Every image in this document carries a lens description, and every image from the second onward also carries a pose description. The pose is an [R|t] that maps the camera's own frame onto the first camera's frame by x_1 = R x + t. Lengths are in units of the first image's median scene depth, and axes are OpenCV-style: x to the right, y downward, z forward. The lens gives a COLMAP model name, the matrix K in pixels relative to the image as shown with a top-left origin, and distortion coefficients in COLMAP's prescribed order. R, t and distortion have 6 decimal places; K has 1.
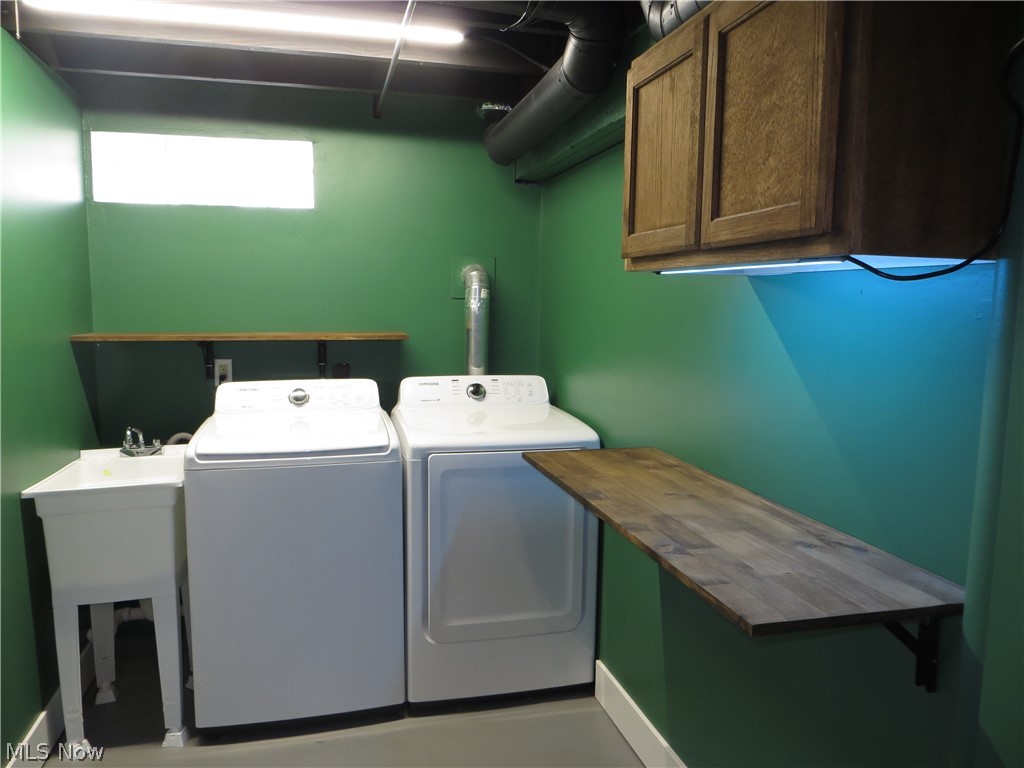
lens RADIAL K [[767.6, 0, 515.6], [0, 767.6, 387.0], [0, 0, 1]] dist [-0.011487, -0.004819]
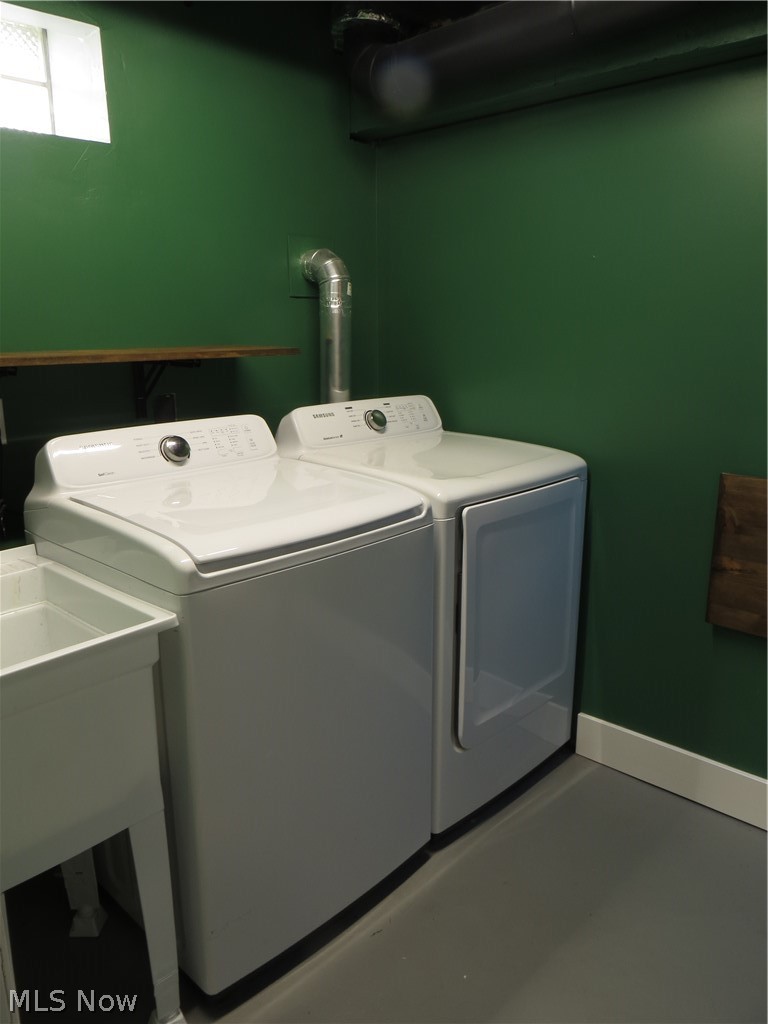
lens RADIAL K [[767.6, 0, 382.5], [0, 767.6, 511.7], [0, 0, 1]] dist [-0.011487, -0.004819]
pose [[0.853919, -0.138605, 0.501609, -0.445145], [0.071863, 0.986051, 0.150130, -0.019270], [-0.515420, -0.092152, 0.851968, 0.349133]]
